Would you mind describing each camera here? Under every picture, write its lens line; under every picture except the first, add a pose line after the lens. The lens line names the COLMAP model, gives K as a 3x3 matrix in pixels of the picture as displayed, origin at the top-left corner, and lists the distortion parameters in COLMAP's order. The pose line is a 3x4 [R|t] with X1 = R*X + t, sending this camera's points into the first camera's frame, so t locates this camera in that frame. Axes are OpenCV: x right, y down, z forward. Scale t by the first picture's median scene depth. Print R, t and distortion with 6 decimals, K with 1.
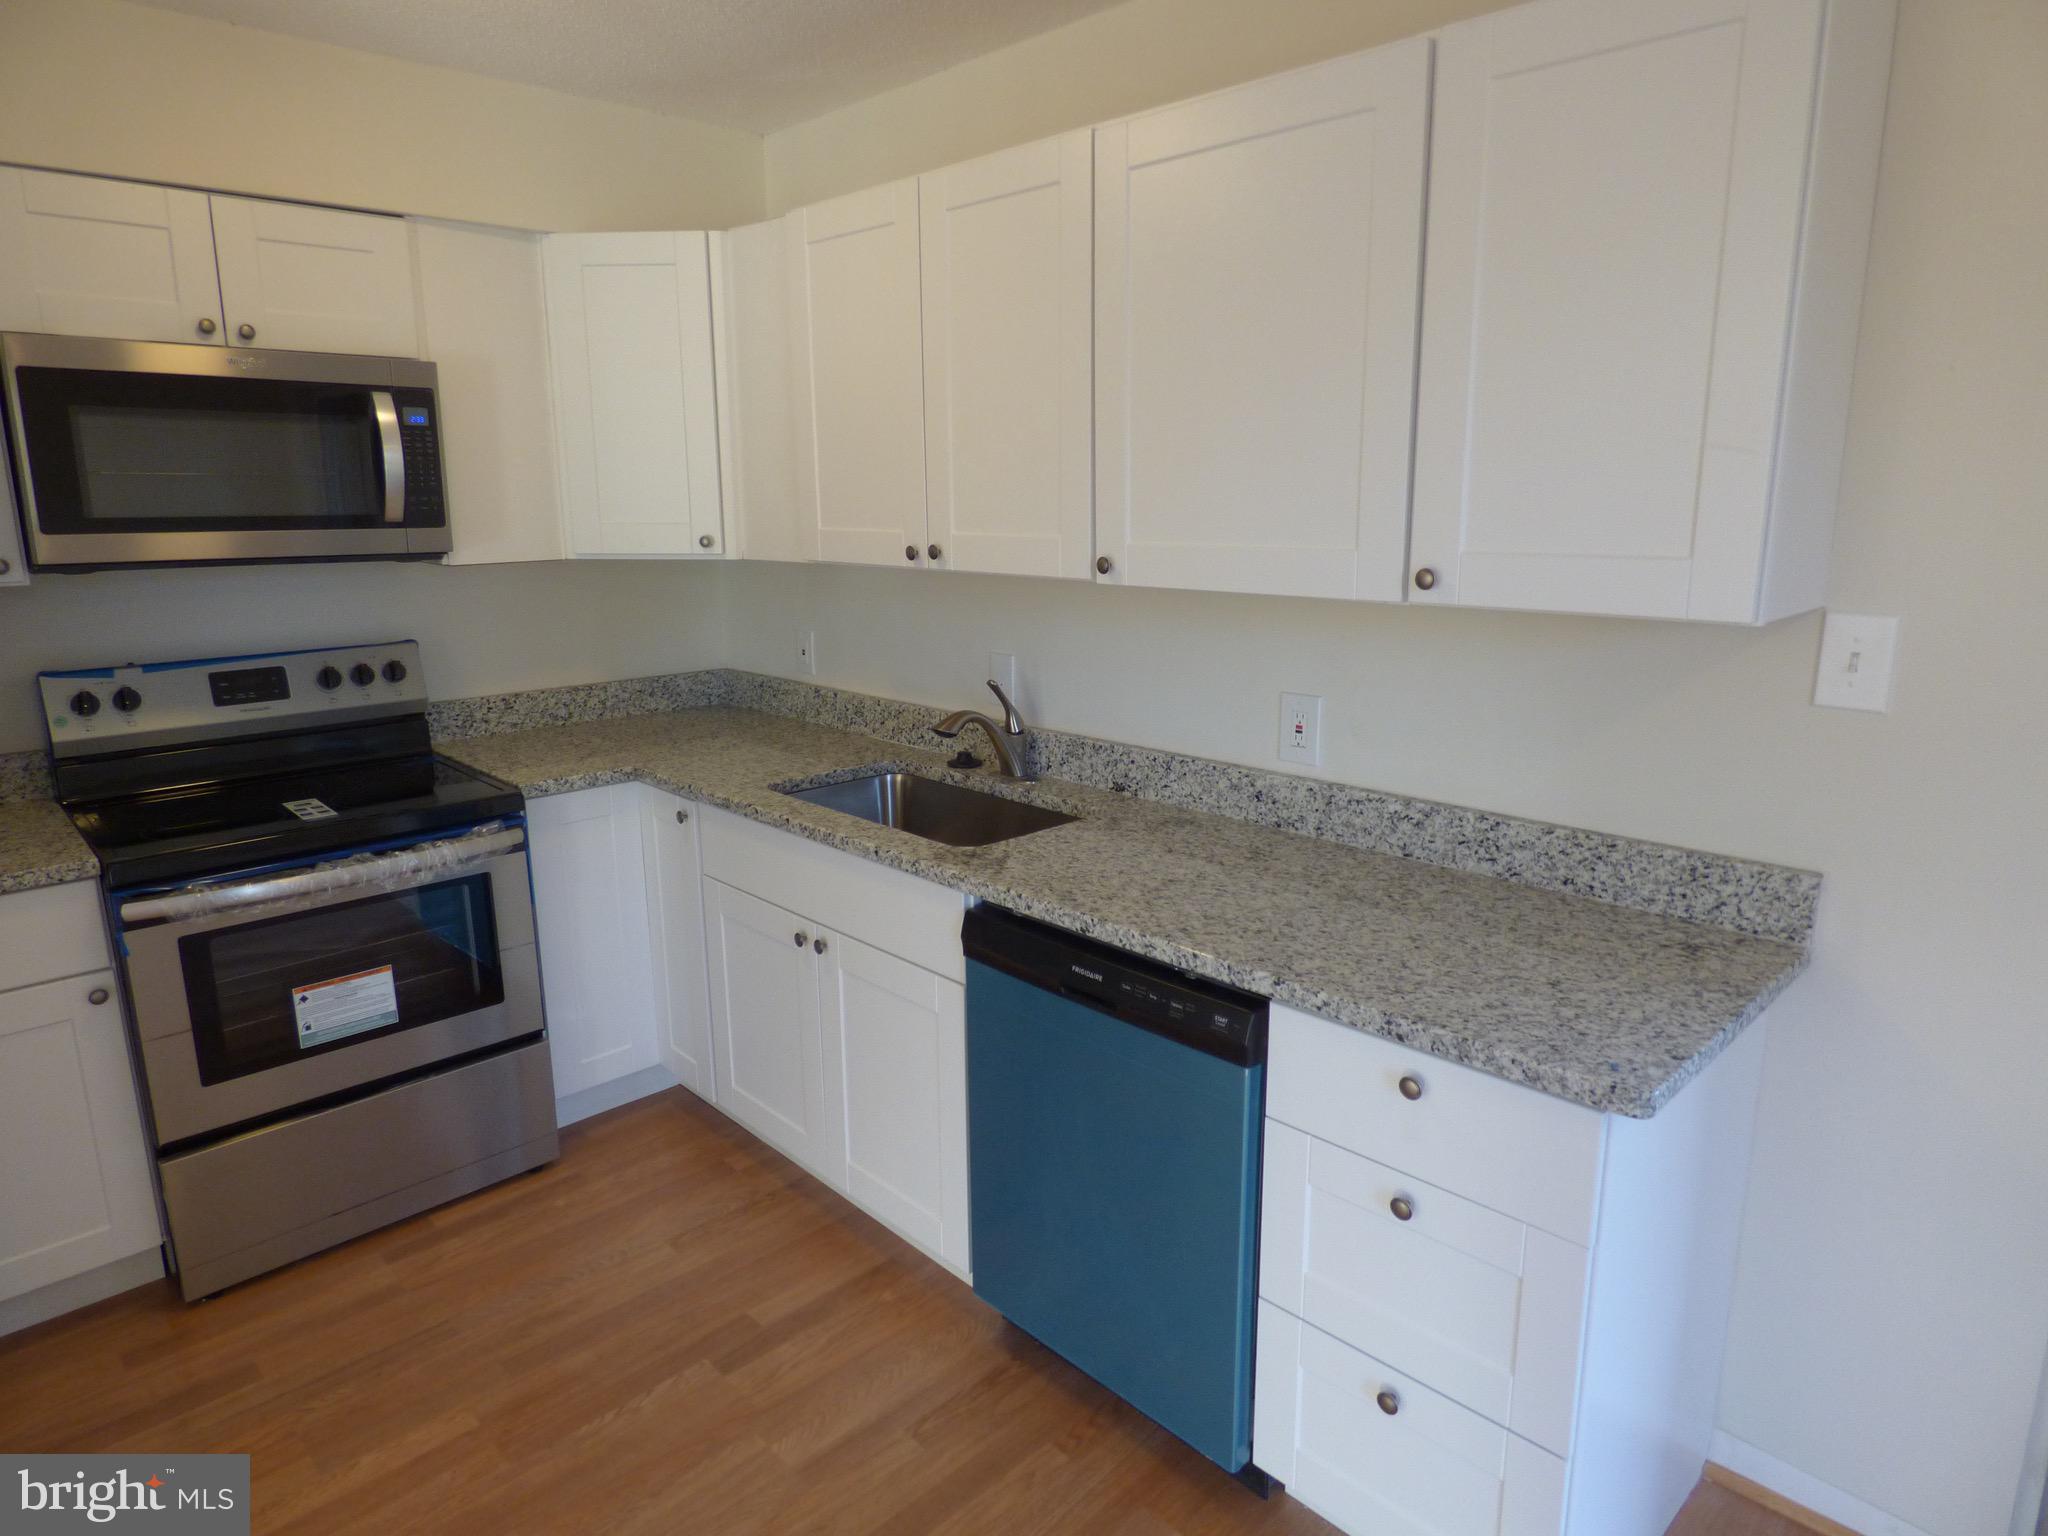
lens RADIAL K [[1223.4, 0, 1021.1], [0, 1223.4, 763.4], [0, 0, 1]] dist [-0.013563, 0.001546]
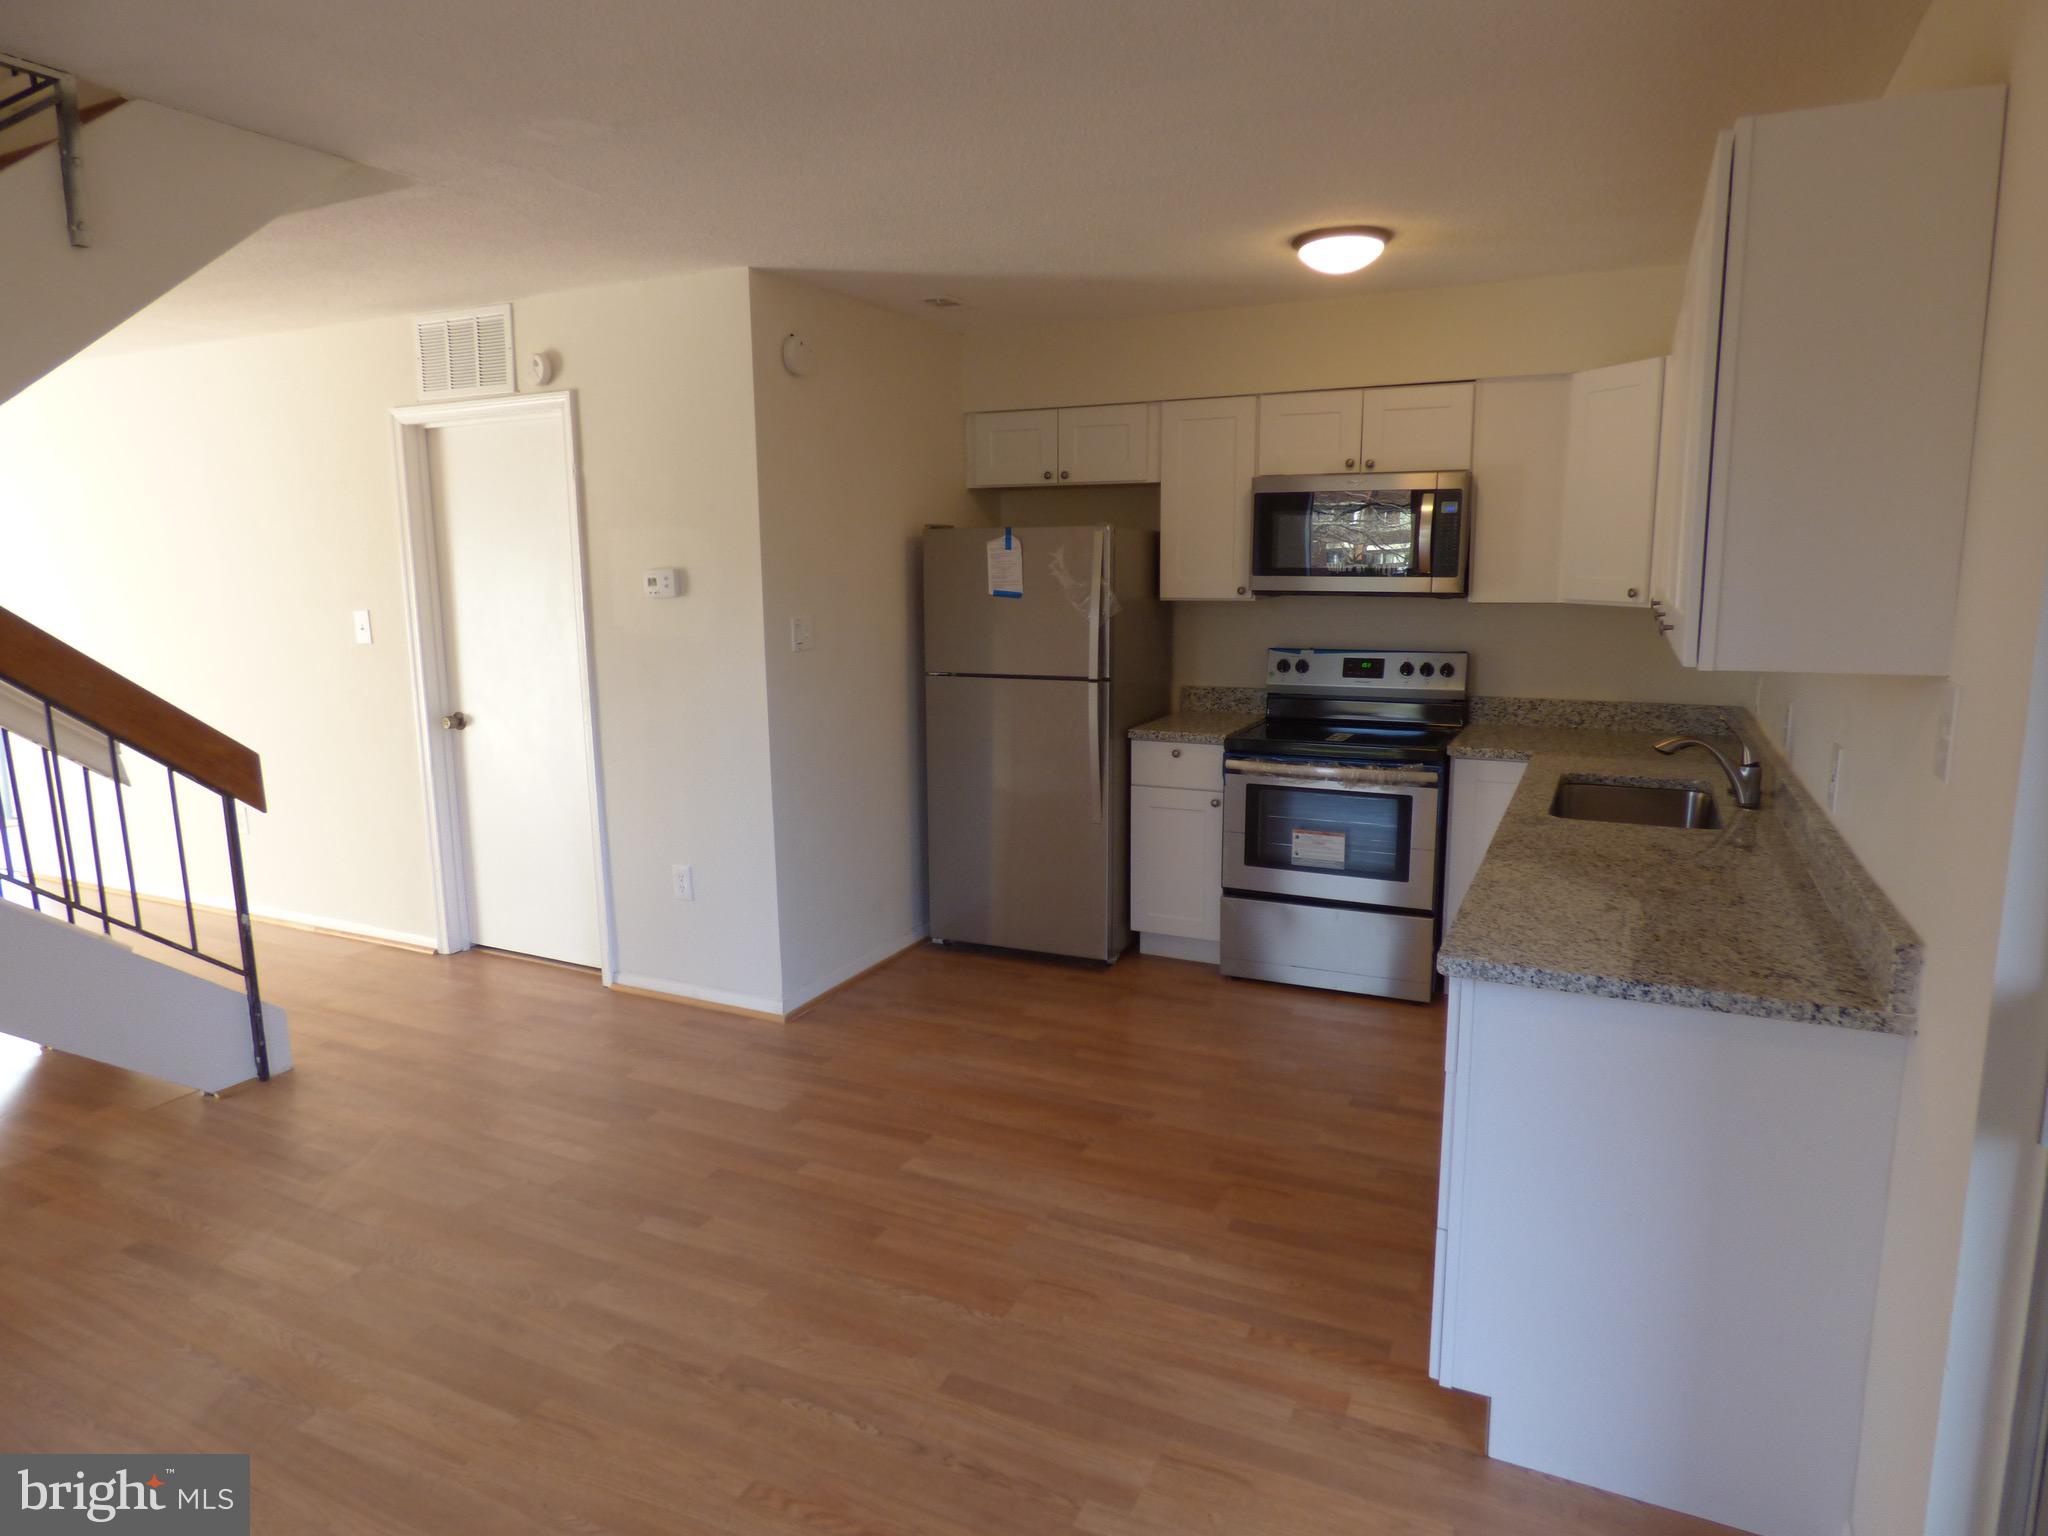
lens RADIAL K [[1223.4, 0, 1016.8], [0, 1223.4, 767.7], [0, 0, 1]] dist [-0.013563, 0.001546]
pose [[0.334756, 0.162542, -0.928180, 0.899250], [-0.198160, 0.975127, 0.099295, -0.001518], [0.921233, 0.150689, 0.358639, -0.035508]]
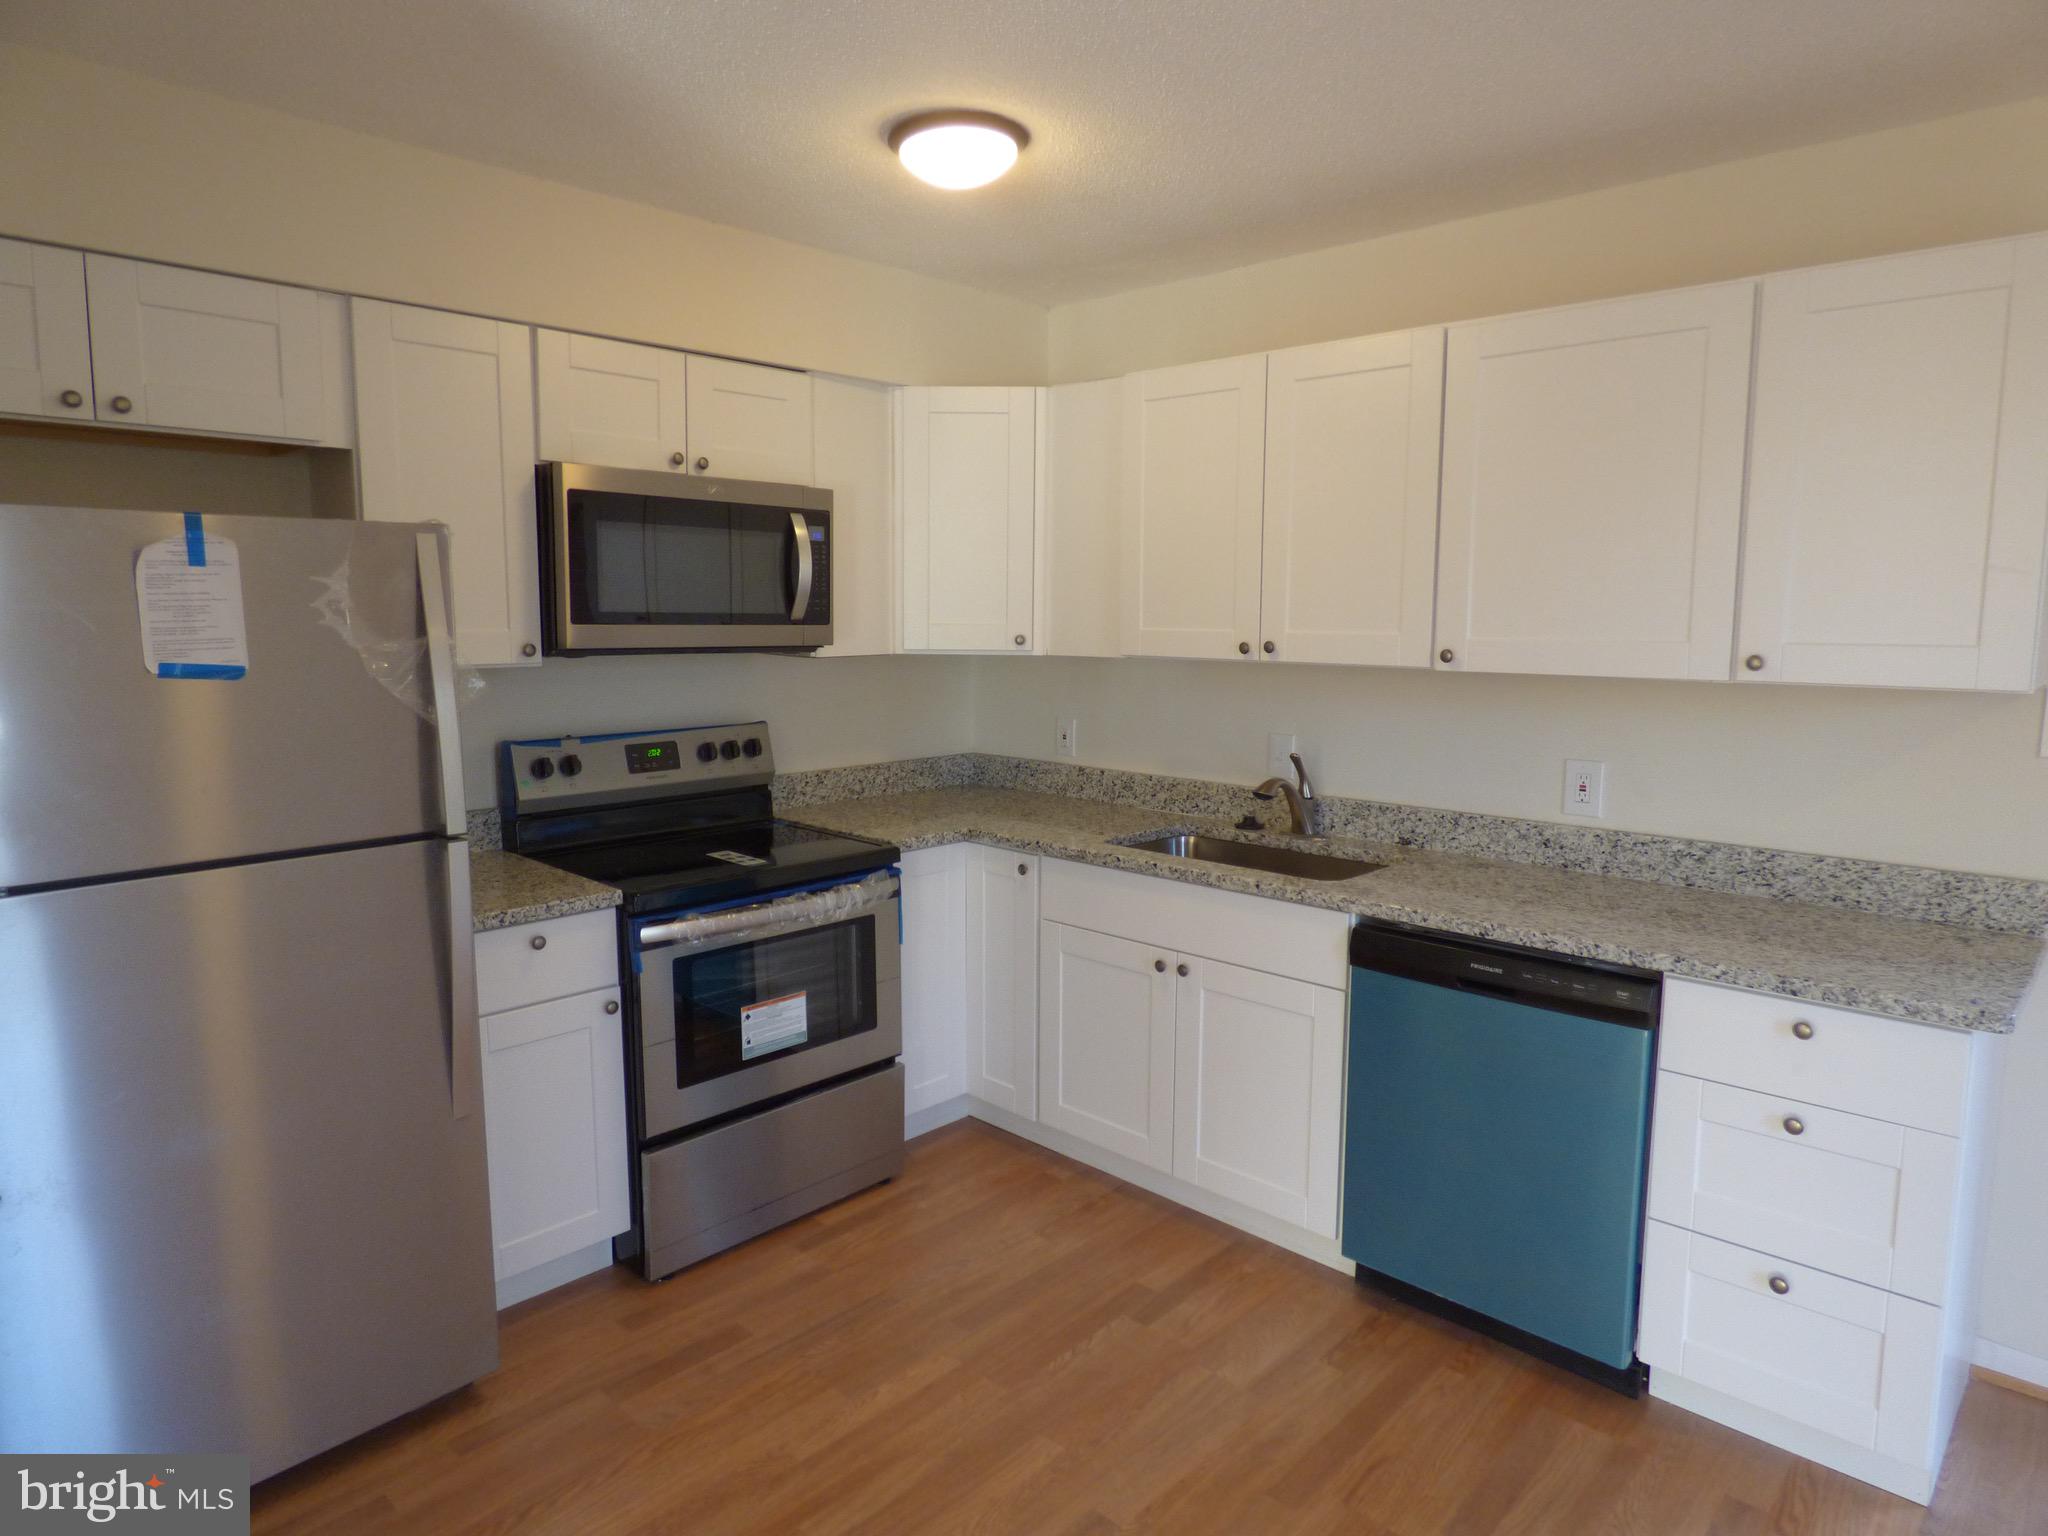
lens RADIAL K [[1223.4, 0, 1022.1], [0, 1223.4, 767.4], [0, 0, 1]] dist [-0.013563, 0.001546]
pose [[0.999239, 0.003935, 0.038807, -0.363463], [-0.000399, 0.995877, -0.090714, 0.059143], [-0.039004, 0.090629, 0.995121, -0.203076]]
